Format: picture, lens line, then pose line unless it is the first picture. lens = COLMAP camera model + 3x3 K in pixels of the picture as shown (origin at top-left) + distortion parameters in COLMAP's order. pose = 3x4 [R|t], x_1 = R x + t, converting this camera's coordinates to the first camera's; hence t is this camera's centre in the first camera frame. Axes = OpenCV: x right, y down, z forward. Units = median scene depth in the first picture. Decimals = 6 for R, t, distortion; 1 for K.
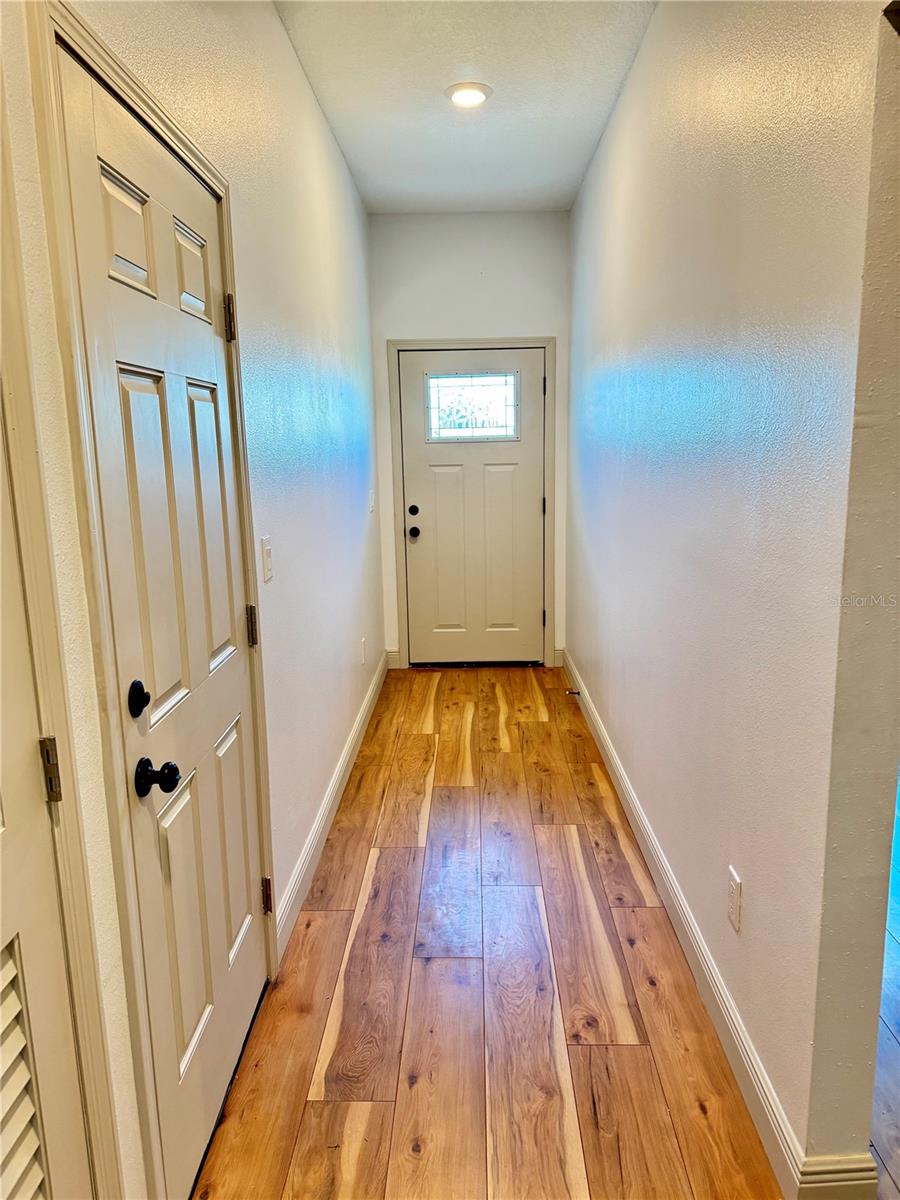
lens RADIAL K [[865.2, 0, 450.0], [0, 865.2, 600.0], [0, 0, 1]] dist [-0.003334, -0.001231]
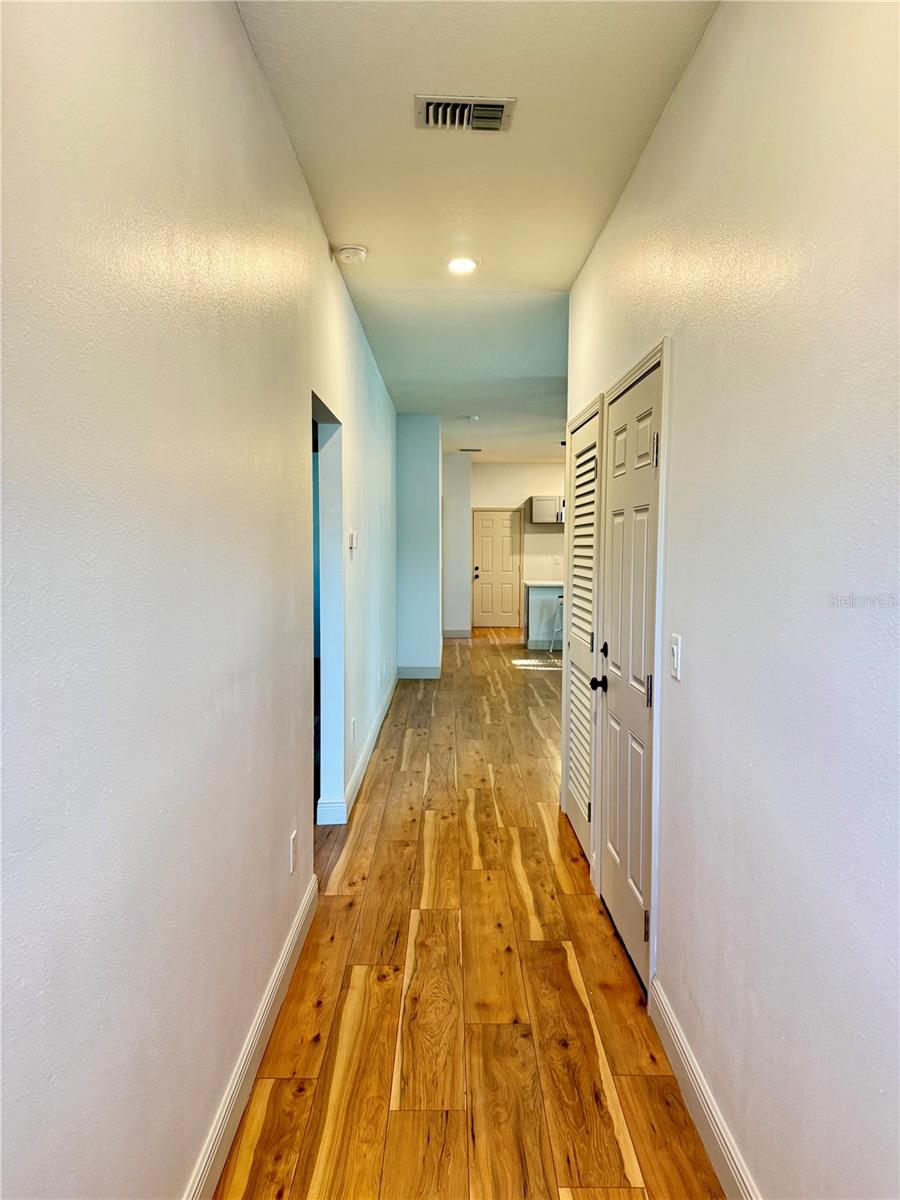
lens RADIAL K [[865.2, 0, 450.0], [0, 865.2, 600.0], [0, 0, 1]] dist [-0.003334, -0.001231]
pose [[-0.999582, 0.014663, -0.024903, 0.078139], [0.008139, 0.969676, 0.244260, -0.370227], [0.027730, 0.243955, -0.969390, 2.000411]]
